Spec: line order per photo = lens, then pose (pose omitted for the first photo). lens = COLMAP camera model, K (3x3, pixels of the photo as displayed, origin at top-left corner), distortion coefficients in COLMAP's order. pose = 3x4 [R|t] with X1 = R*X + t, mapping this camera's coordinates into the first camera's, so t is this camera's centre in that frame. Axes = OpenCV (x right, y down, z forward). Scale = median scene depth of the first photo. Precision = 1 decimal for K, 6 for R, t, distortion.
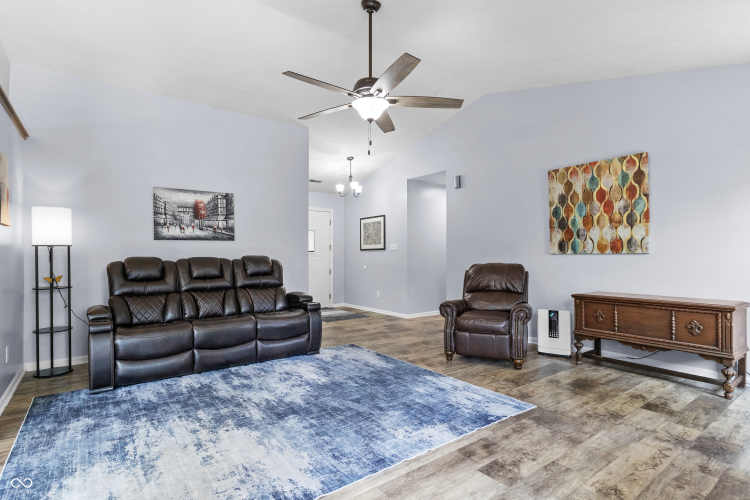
lens RADIAL K [[370.2, 0, 370.3], [0, 370.2, 248.9], [0, 0, 1]] dist [-0.003553, -0.001512]
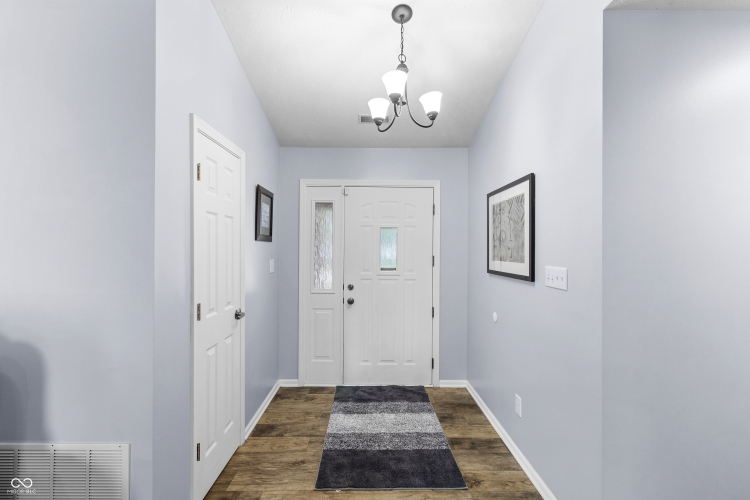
lens RADIAL K [[350.2, 0, 369.5], [0, 350.2, 250.6], [0, 0, 1]] dist [0.004419, 0.000519]
pose [[0.809300, 0.007906, -0.587342, 0.211458], [0.005316, 0.999770, 0.020783, -0.064567], [0.587371, -0.019942, 0.809072, 1.362380]]
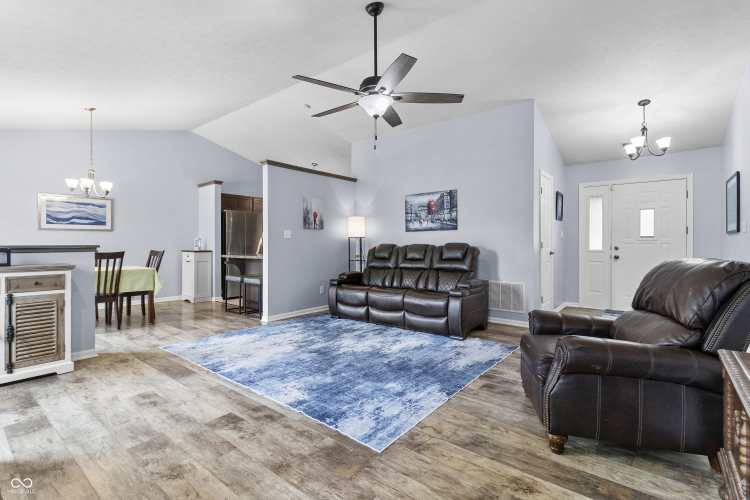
lens RADIAL K [[350.2, 0, 372.8], [0, 350.2, 243.6], [0, 0, 1]] dist [0.004419, 0.000519]
pose [[0.265853, 0.002086, -0.964011, 0.846848], [0.019563, 0.999780, 0.007558, 0.009700], [0.963815, -0.020868, 0.265754, 0.622070]]
